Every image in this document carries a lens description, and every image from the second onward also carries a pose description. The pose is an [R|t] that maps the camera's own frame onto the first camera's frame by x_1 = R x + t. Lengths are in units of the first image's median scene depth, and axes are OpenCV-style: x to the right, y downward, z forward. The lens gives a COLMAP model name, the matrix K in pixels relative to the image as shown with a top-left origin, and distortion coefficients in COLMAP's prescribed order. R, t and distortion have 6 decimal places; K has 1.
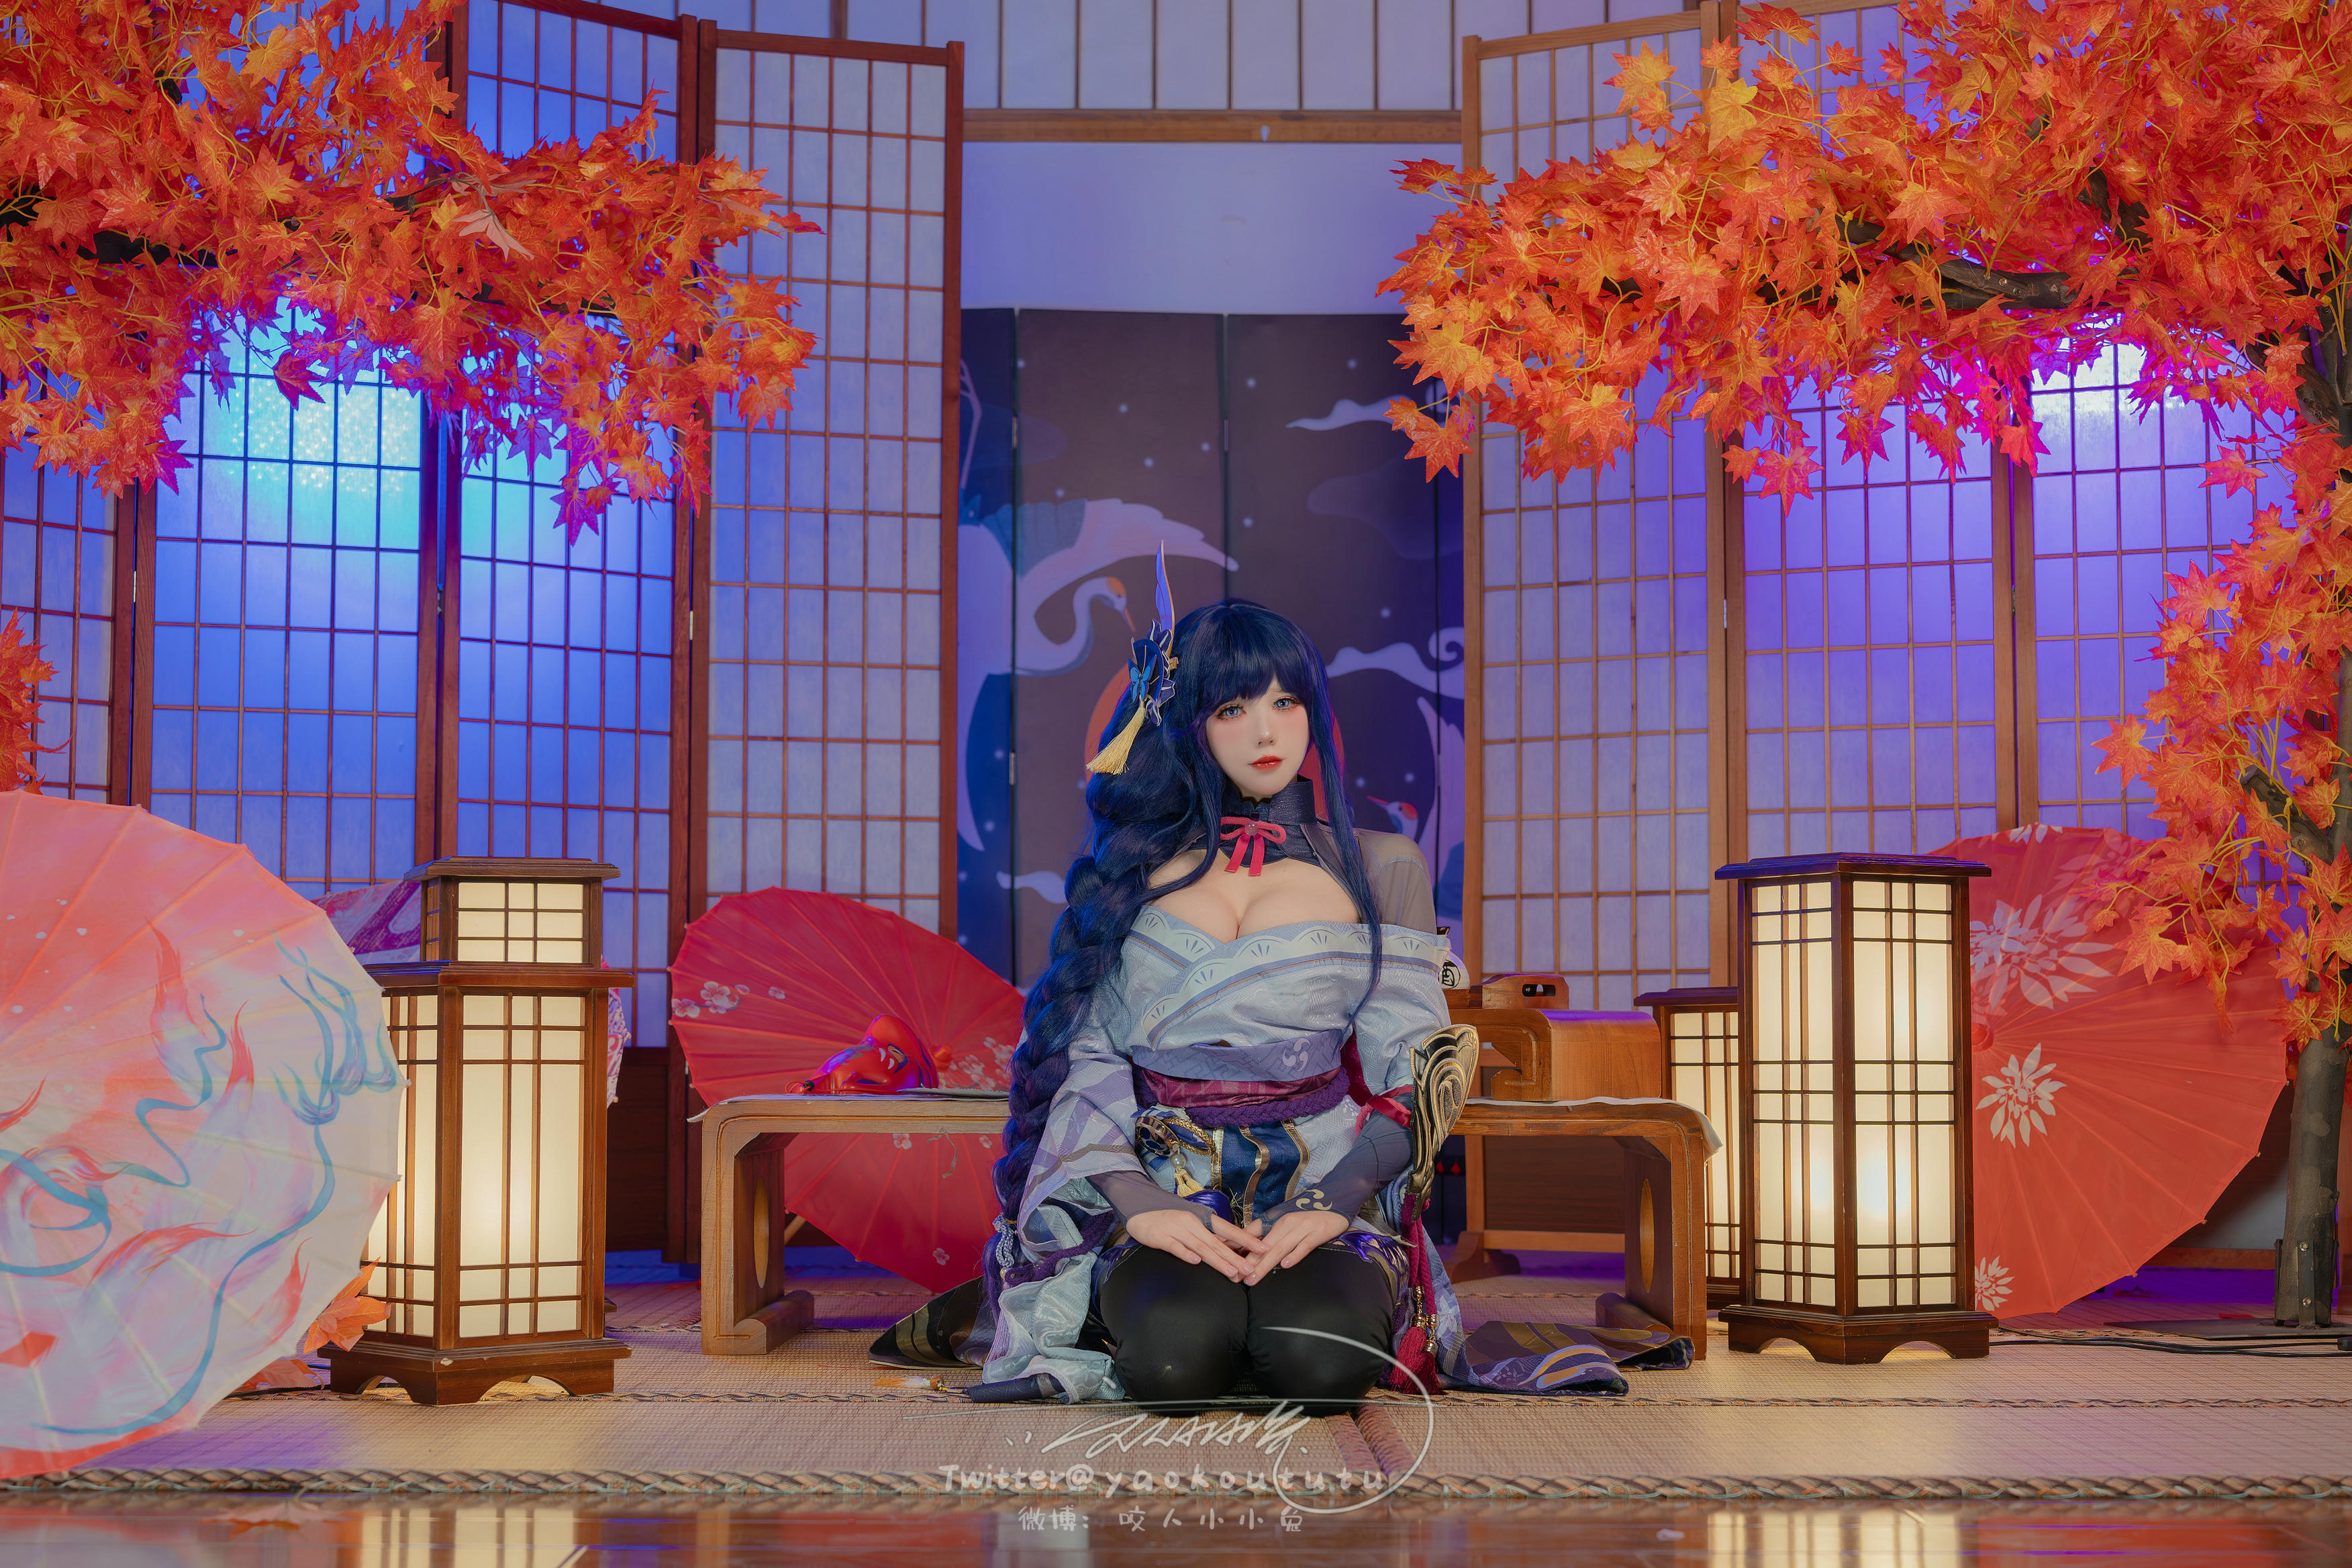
lens RADIAL K [[3594.1, 0, 1204.6], [0, 3594.1, 773.3], [0, 0, 1]] dist [0.027565, 0.000000]
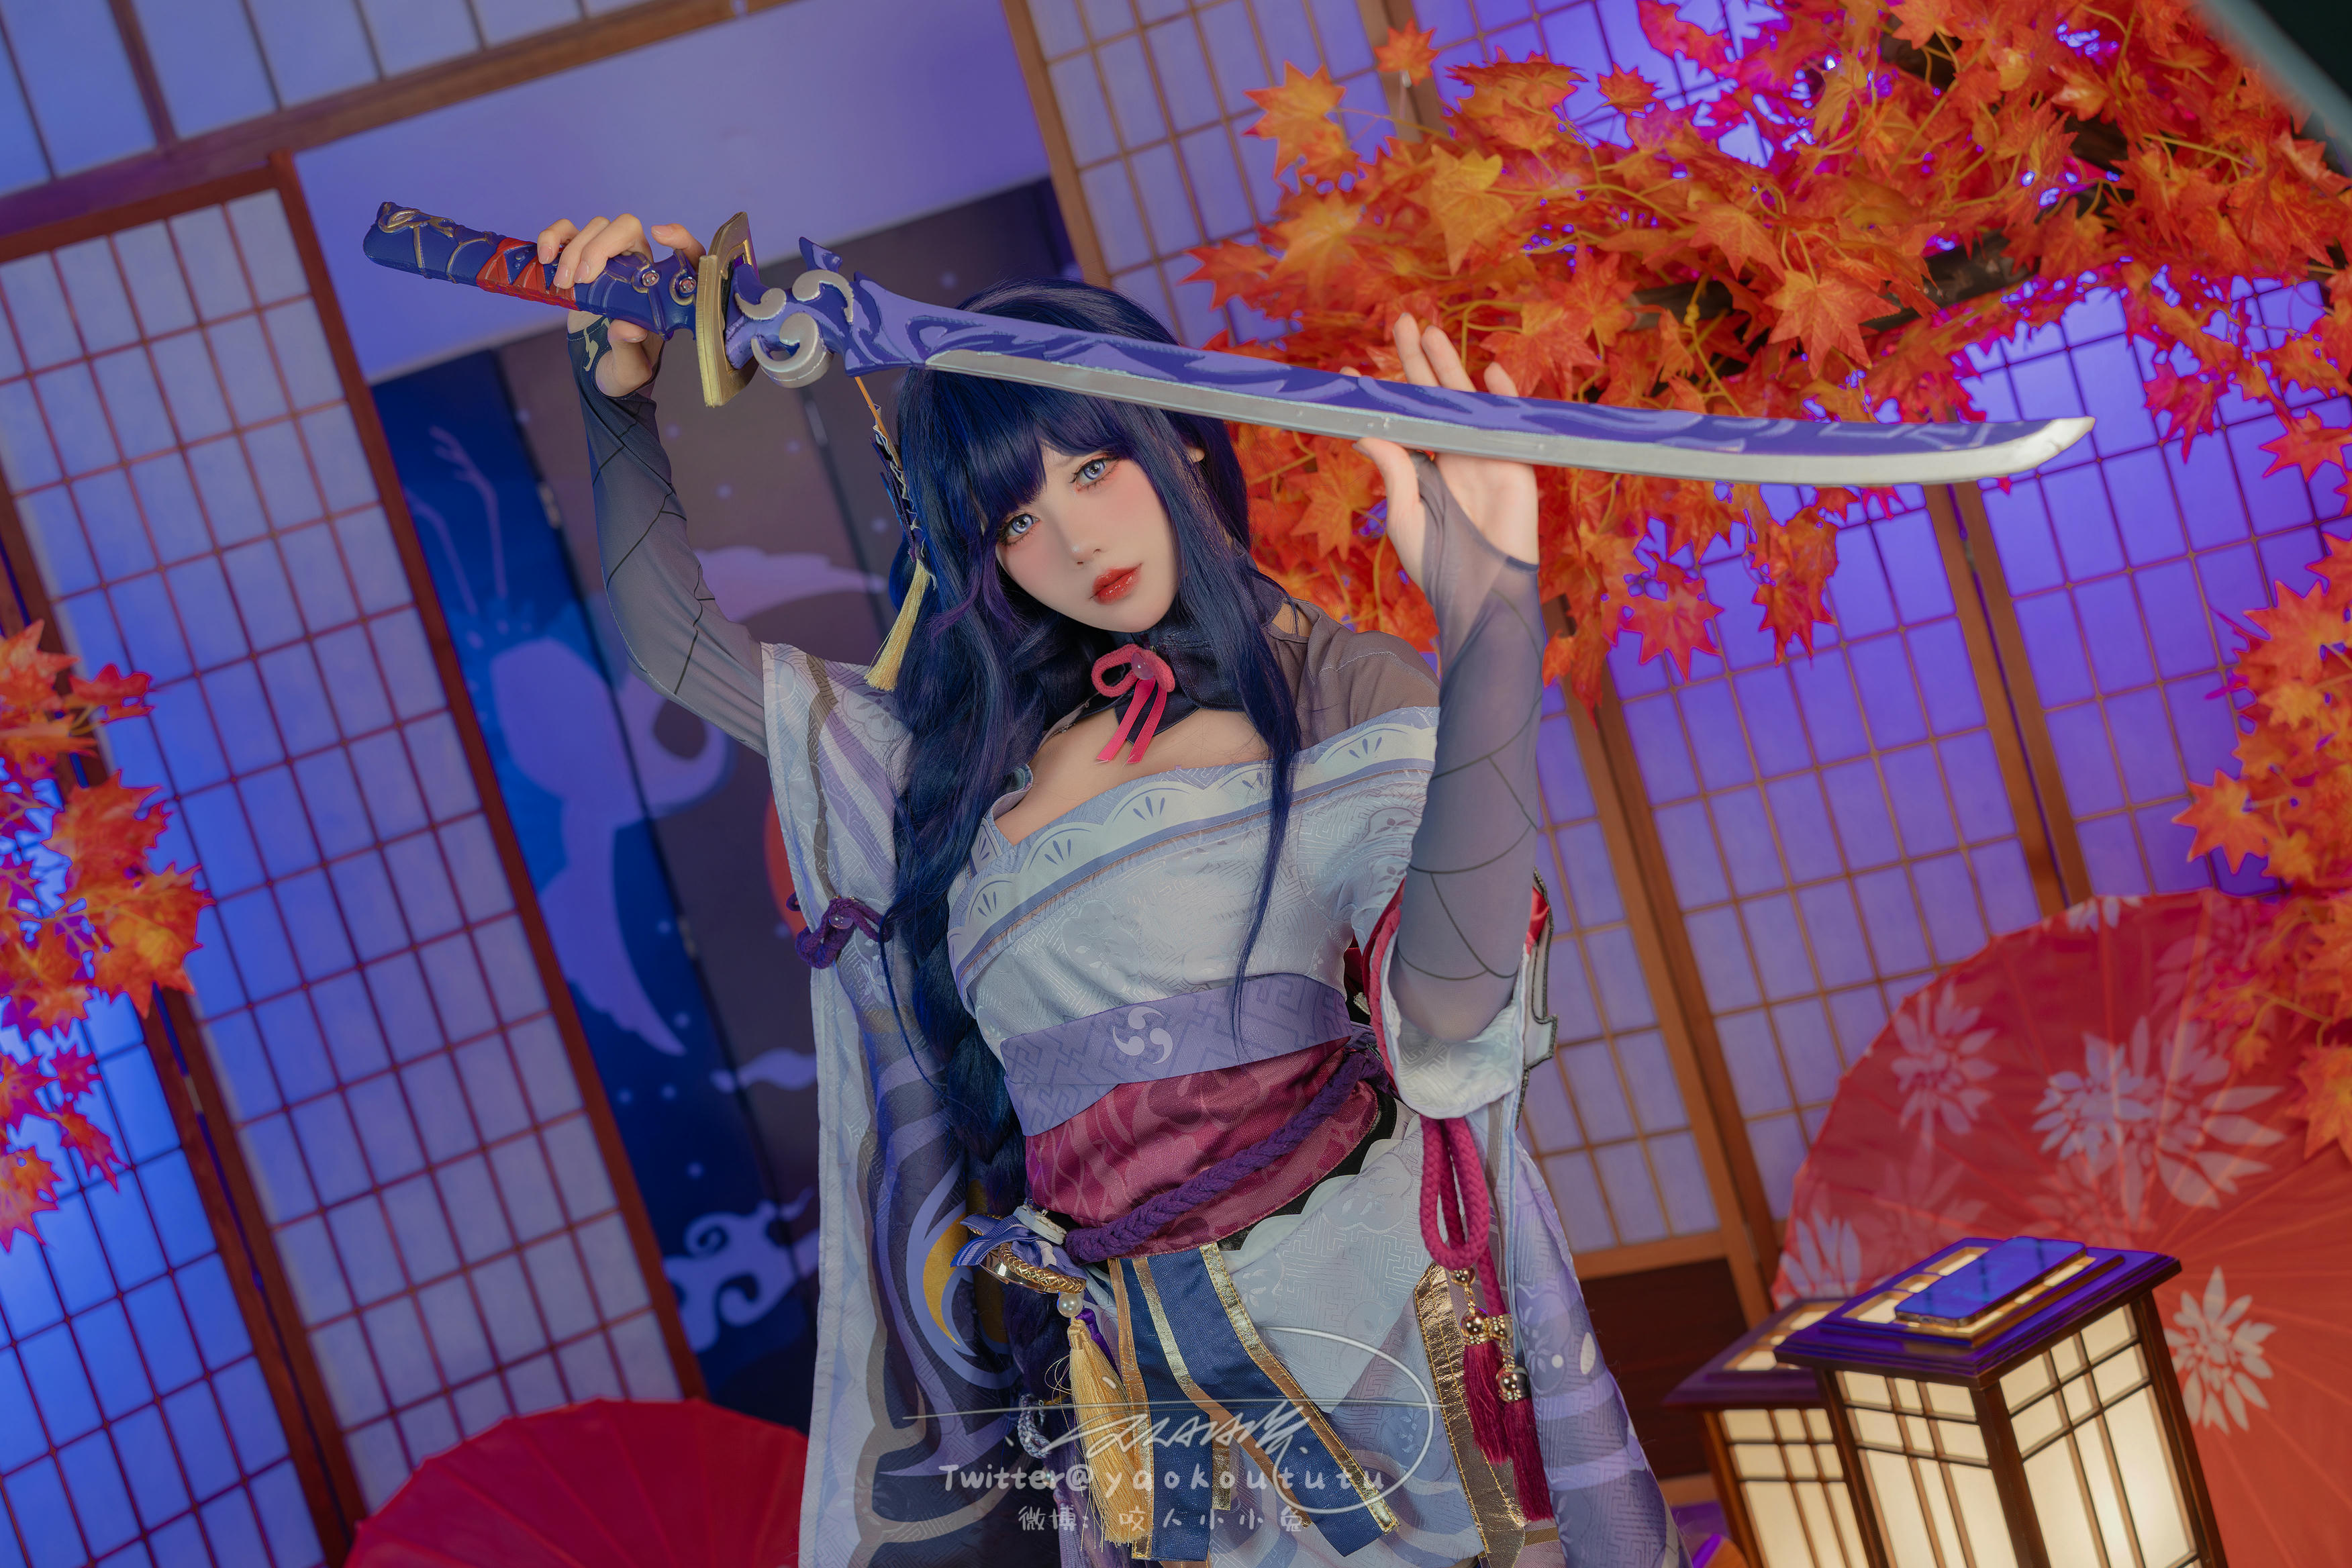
lens RADIAL K [[3542.5, 0, 1210.5], [0, 3542.5, 746.5], [0, 0, 1]] dist [0.041812, 0.000000]
pose [[0.952793, -0.300862, 0.040834, 0.046477], [0.286767, 0.935915, 0.204520, -0.222198], [-0.099749, -0.183155, 0.978010, 0.359294]]
